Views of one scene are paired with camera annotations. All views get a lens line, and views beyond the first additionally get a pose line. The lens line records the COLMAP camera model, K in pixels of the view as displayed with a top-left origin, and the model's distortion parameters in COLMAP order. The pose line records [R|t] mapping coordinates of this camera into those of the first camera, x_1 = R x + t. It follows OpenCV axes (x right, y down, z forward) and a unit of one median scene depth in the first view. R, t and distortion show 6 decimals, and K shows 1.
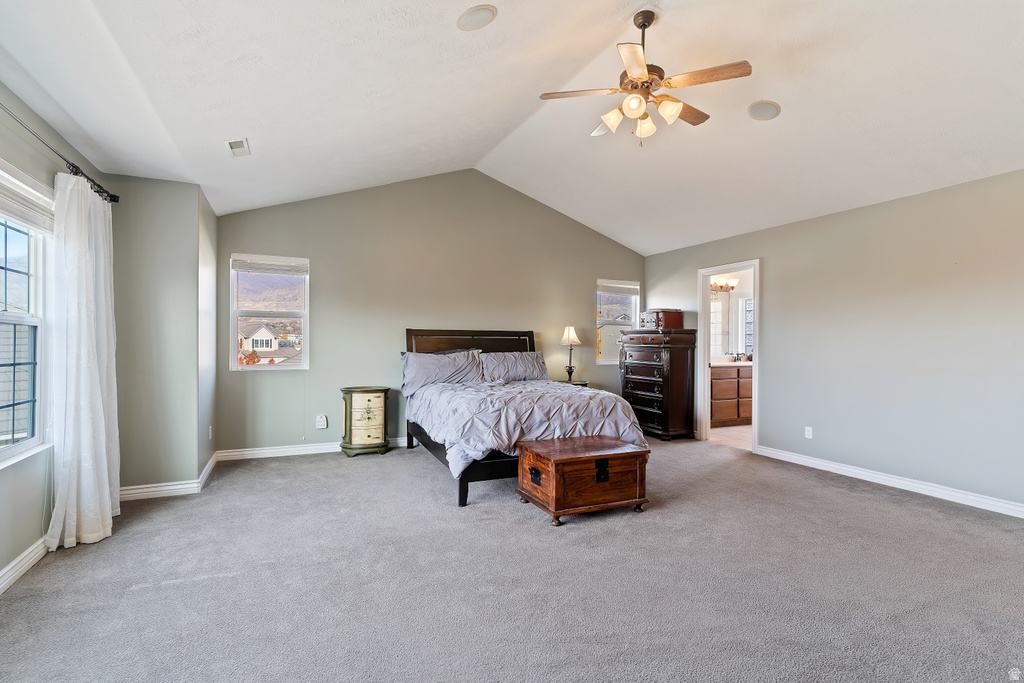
lens RADIAL K [[491.9, 0, 508.8], [0, 491.9, 346.1], [0, 0, 1]] dist [0.007301, -0.001883]
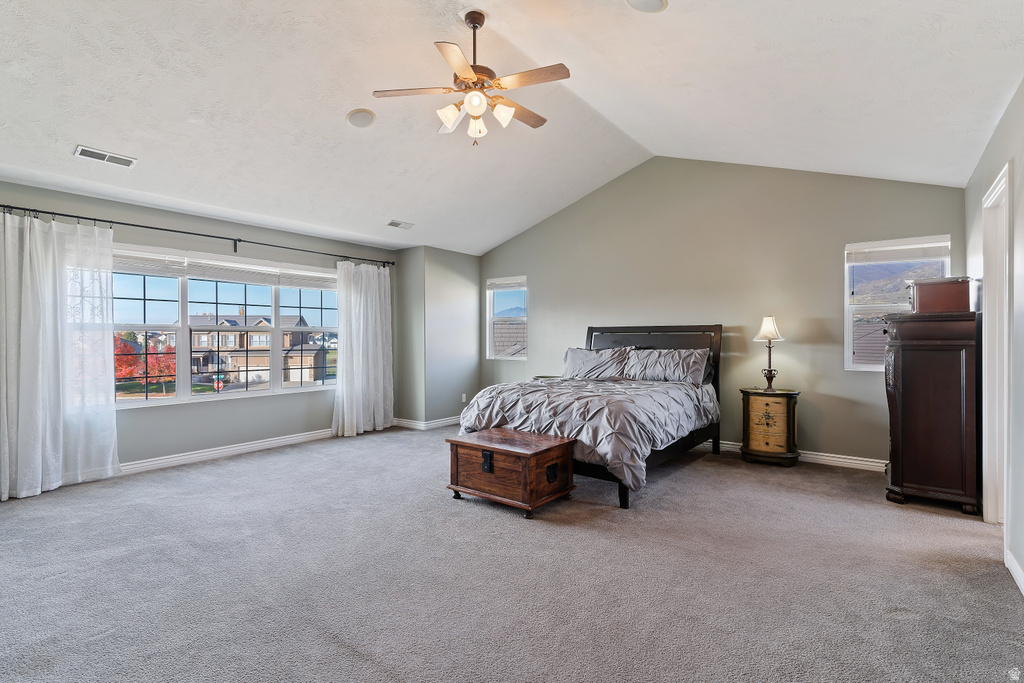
lens RADIAL K [[491.9, 0, 509.2], [0, 491.9, 340.3], [0, 0, 1]] dist [0.007301, -0.001883]
pose [[0.473616, -0.006313, -0.880709, 0.935575], [-0.003611, 0.999952, -0.009109, 0.006243], [0.880724, 0.007495, 0.473570, 0.455266]]
